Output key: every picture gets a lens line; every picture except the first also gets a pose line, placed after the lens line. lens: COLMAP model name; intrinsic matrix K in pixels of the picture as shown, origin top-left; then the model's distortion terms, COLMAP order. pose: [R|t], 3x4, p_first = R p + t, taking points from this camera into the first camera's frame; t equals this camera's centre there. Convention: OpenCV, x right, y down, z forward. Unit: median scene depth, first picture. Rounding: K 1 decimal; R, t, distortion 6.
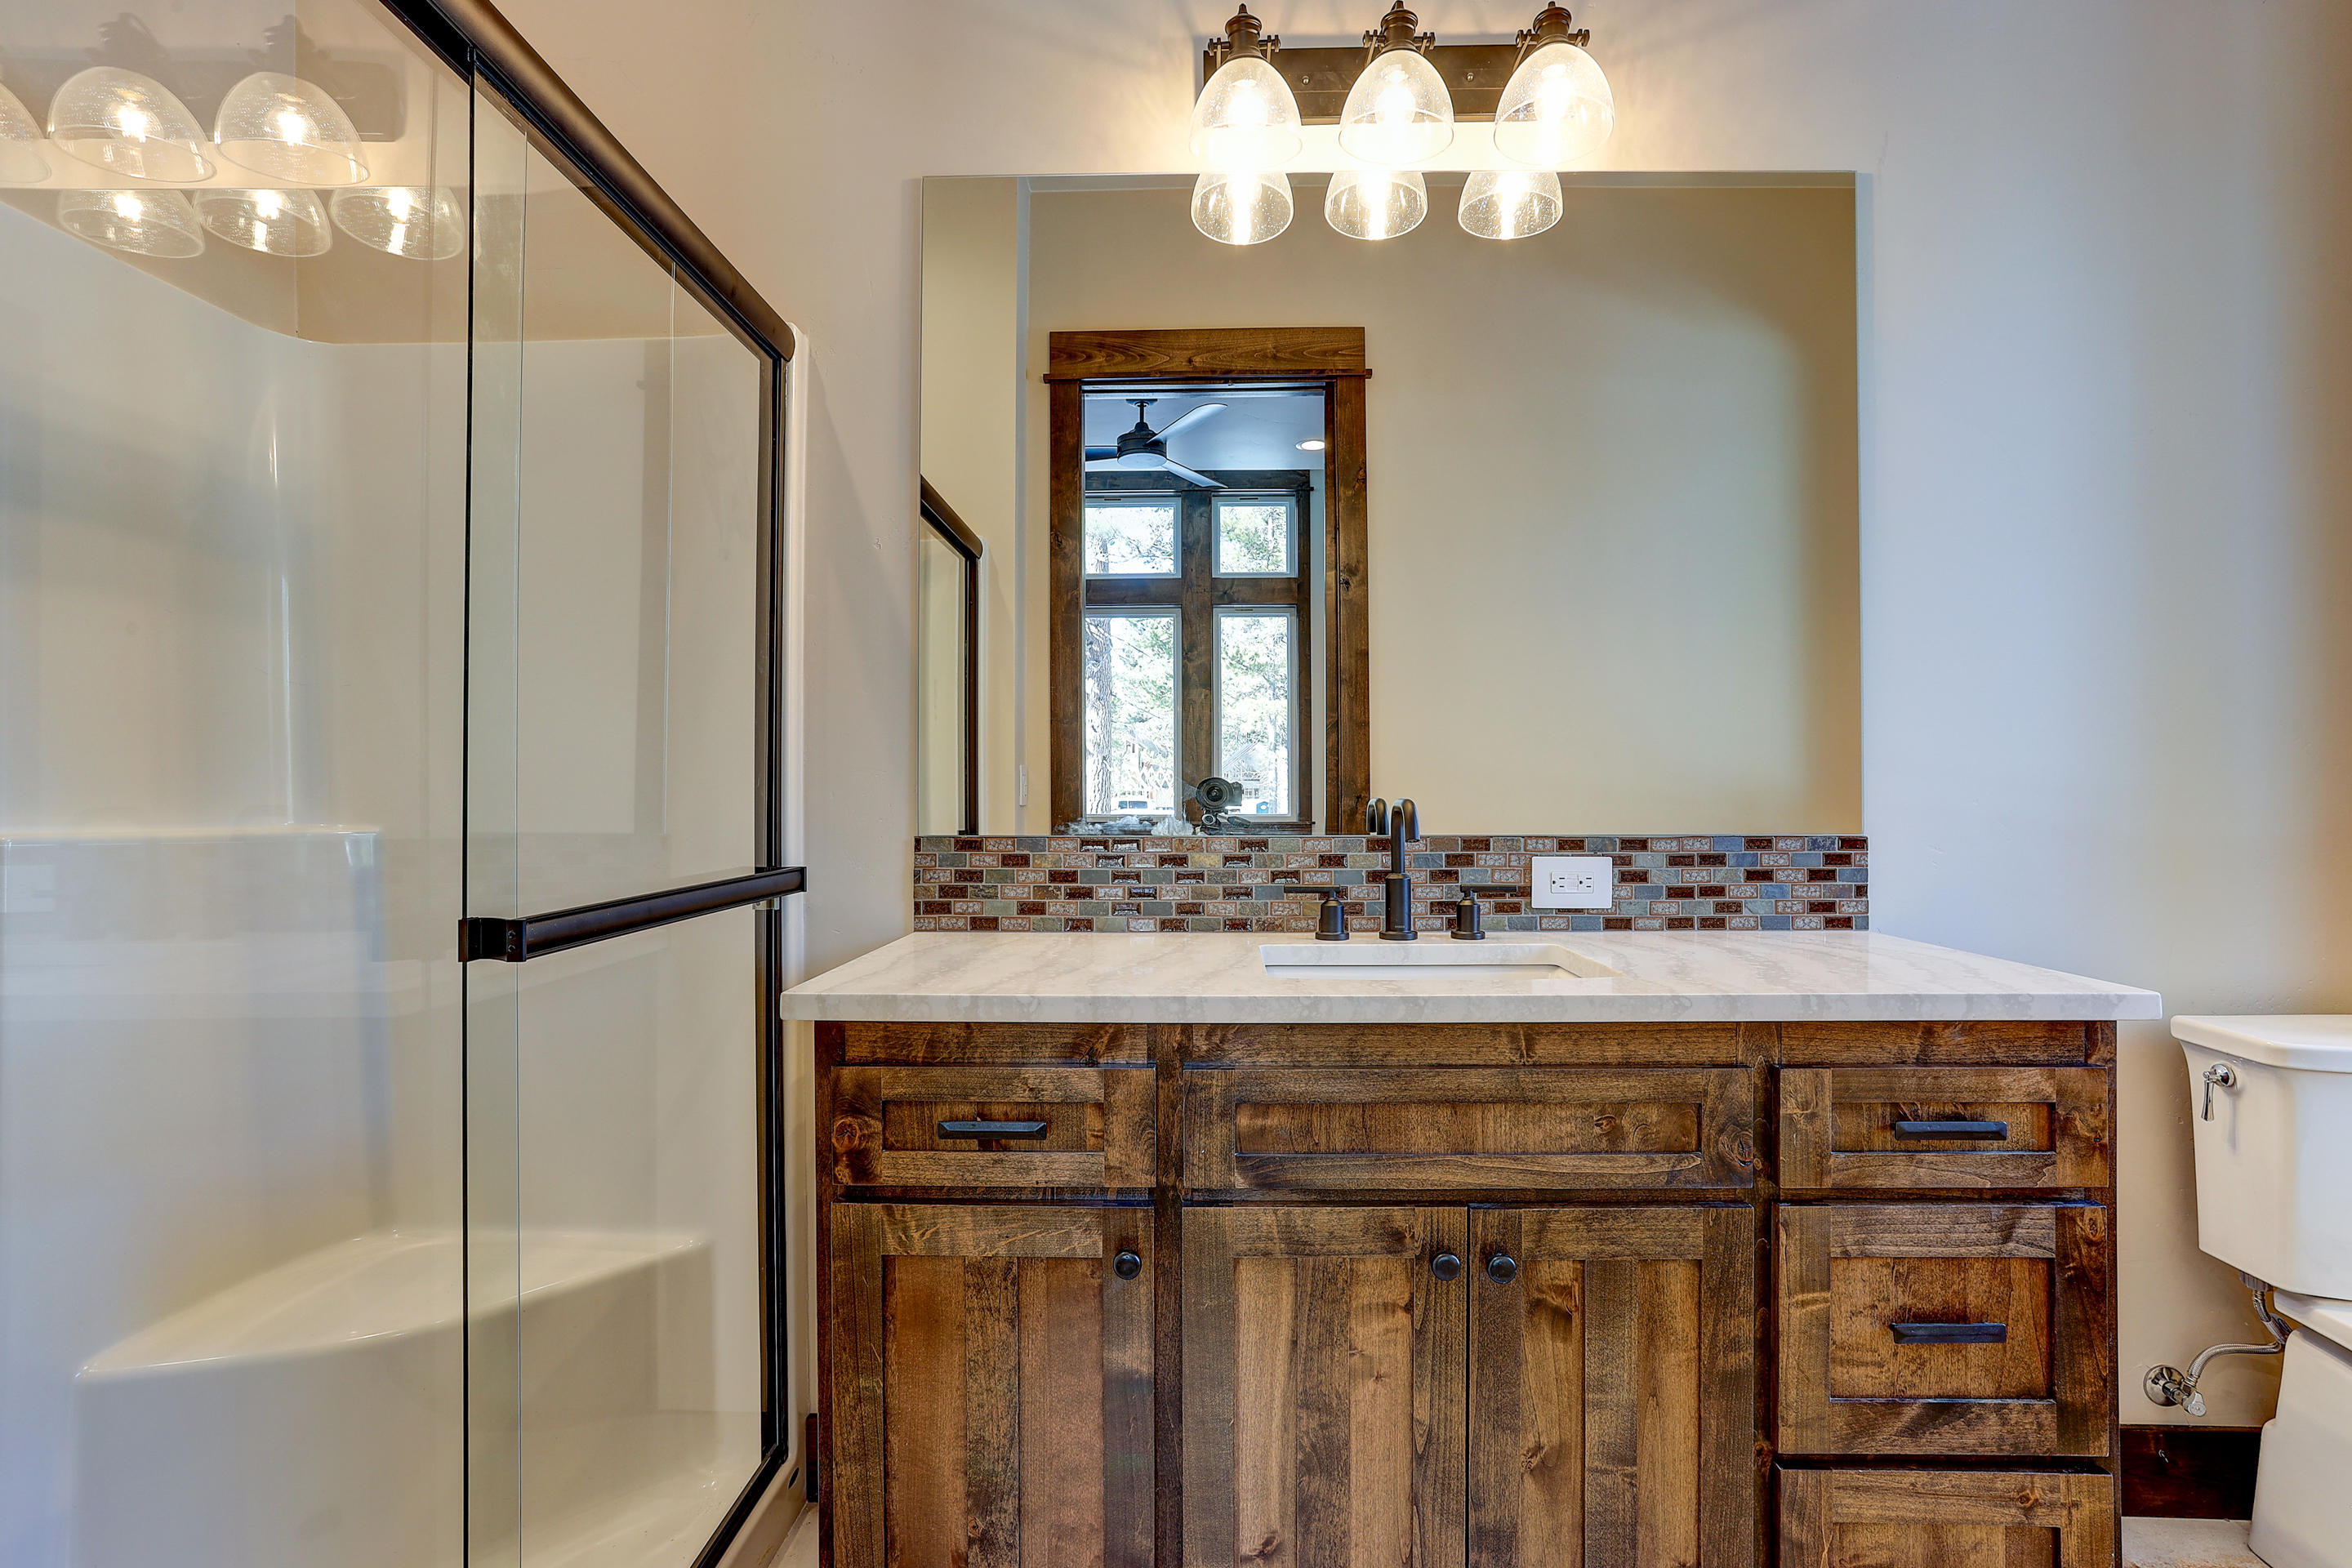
lens RADIAL K [[1160.5, 0, 1173.7], [0, 1160.5, 783.8], [0, 0, 1]] dist [-0.055446, 0.011106]
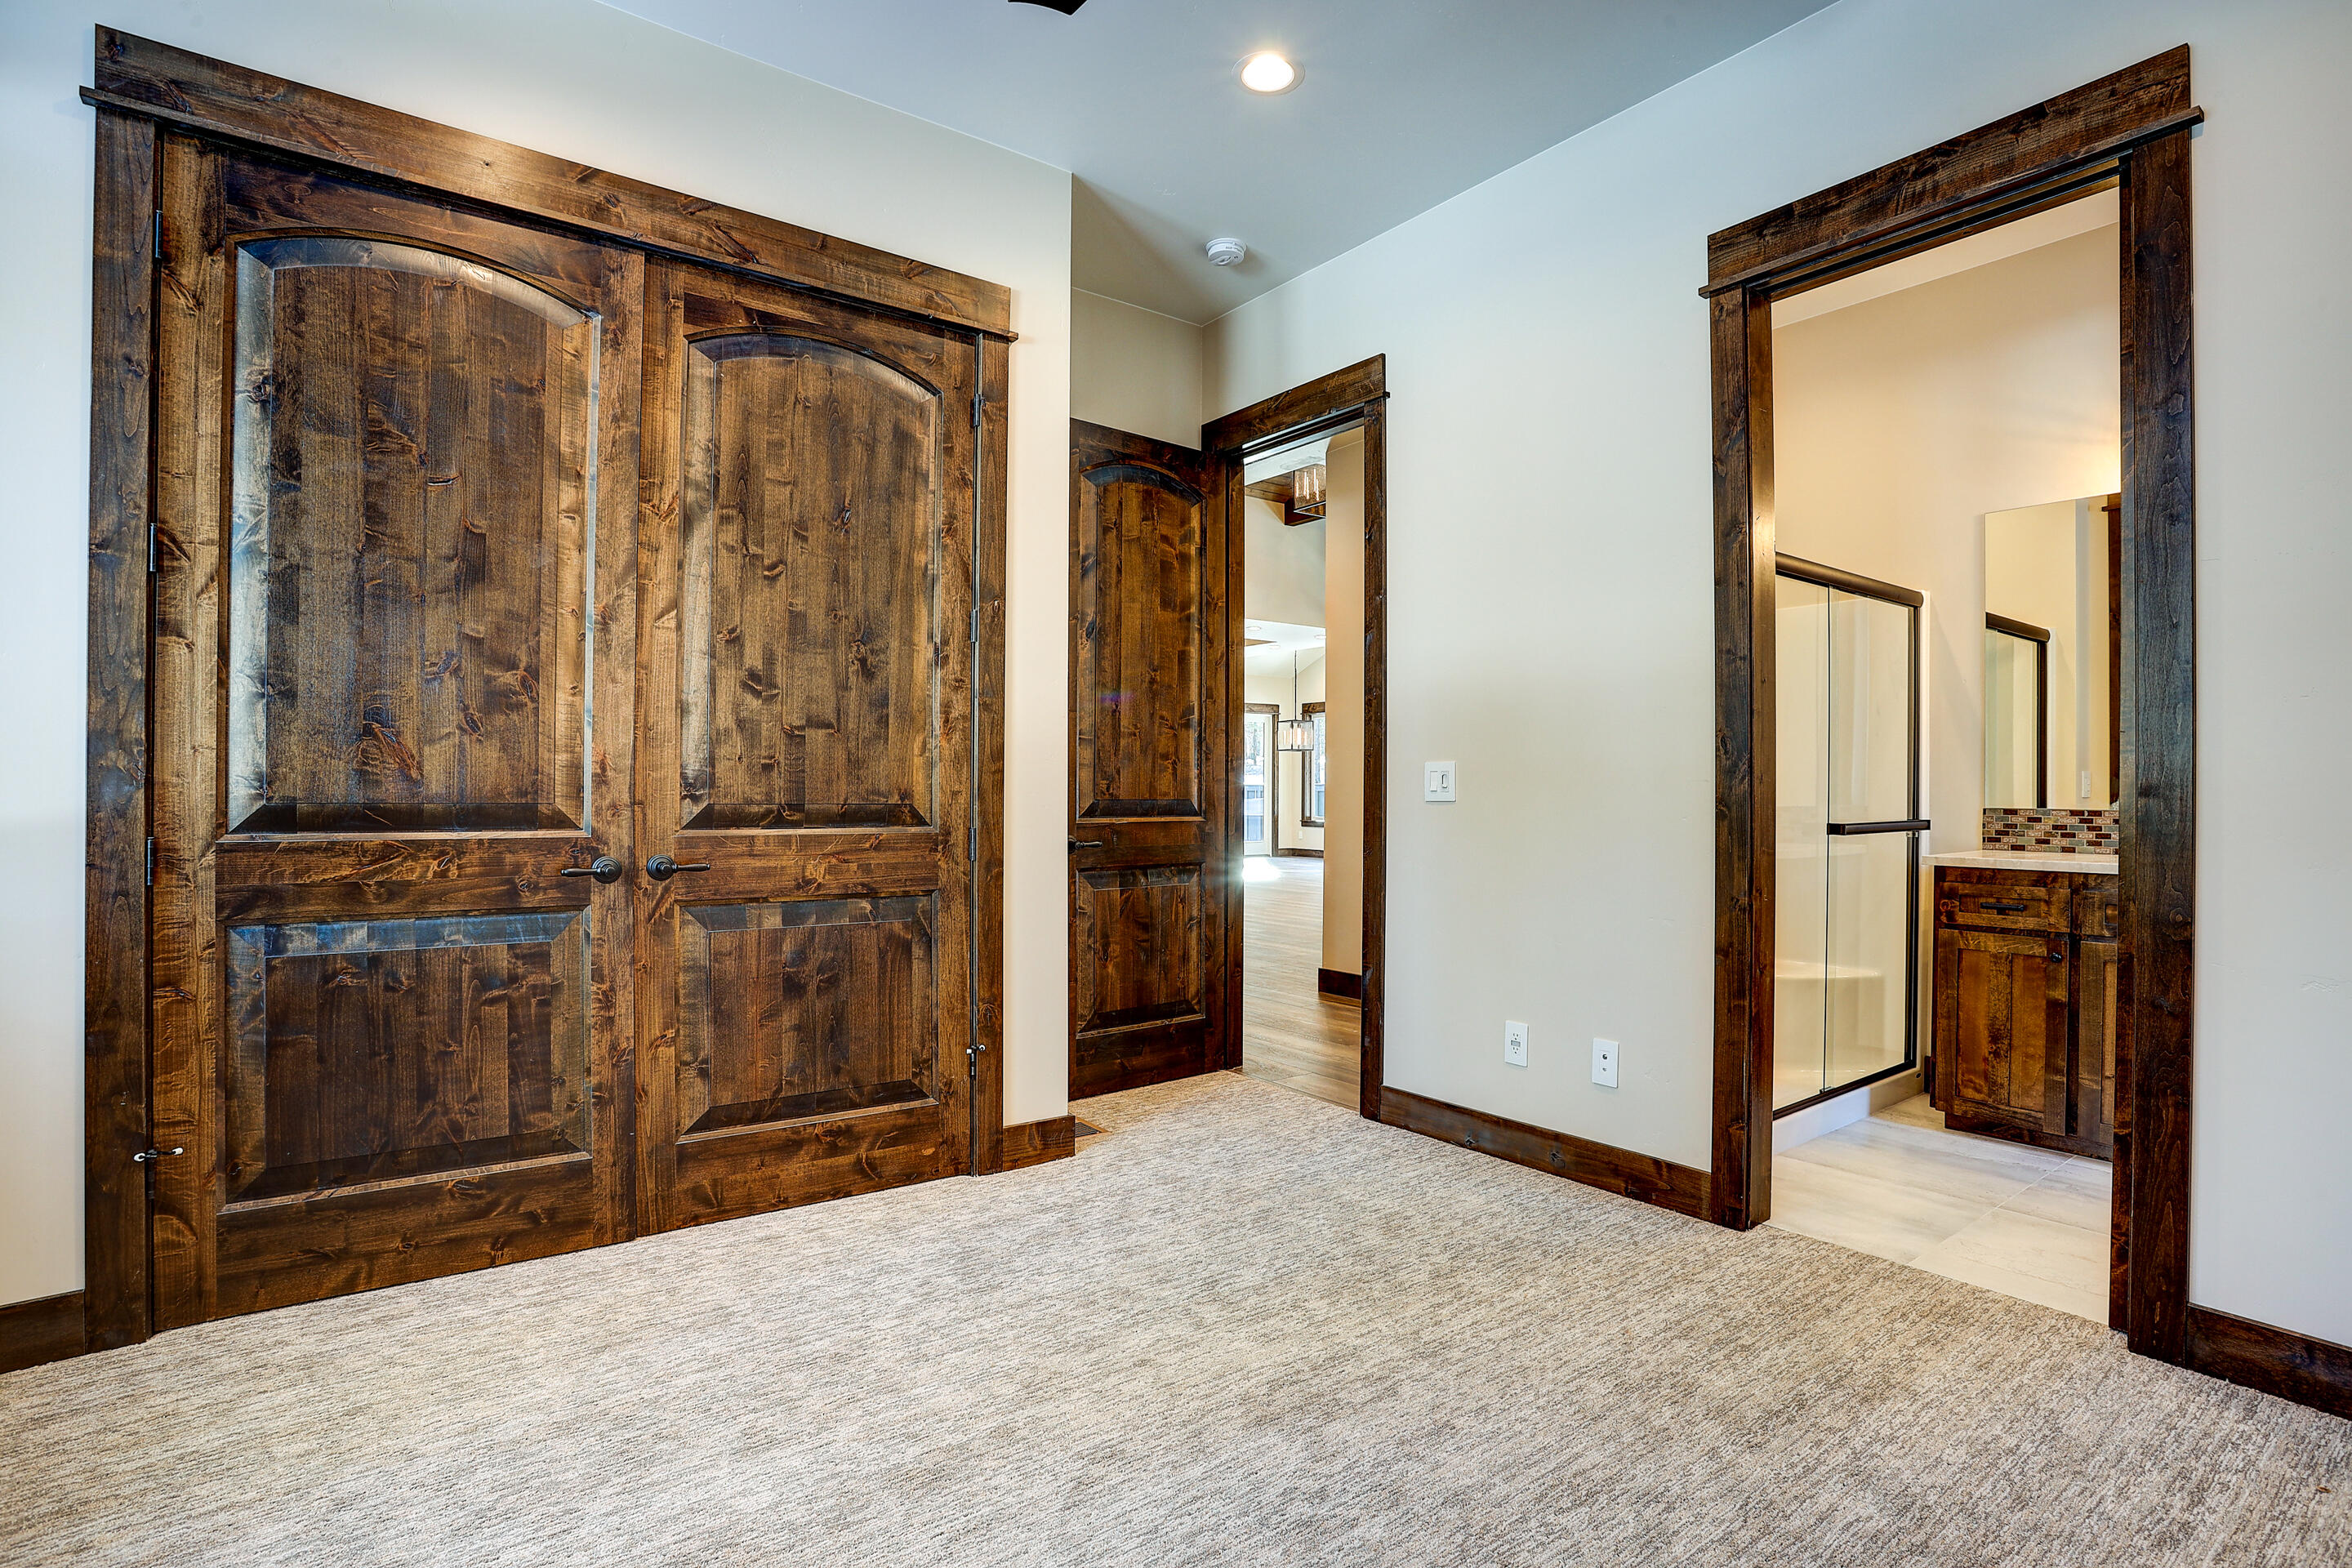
lens RADIAL K [[1160.5, 0, 1174.0], [0, 1160.5, 793.4], [0, 0, 1]] dist [-0.055446, 0.011106]
pose [[0.629170, 0.007030, -0.777236, 0.720129], [0.003923, 0.999918, 0.012219, -0.024417], [0.777258, -0.010737, 0.629090, -2.341948]]
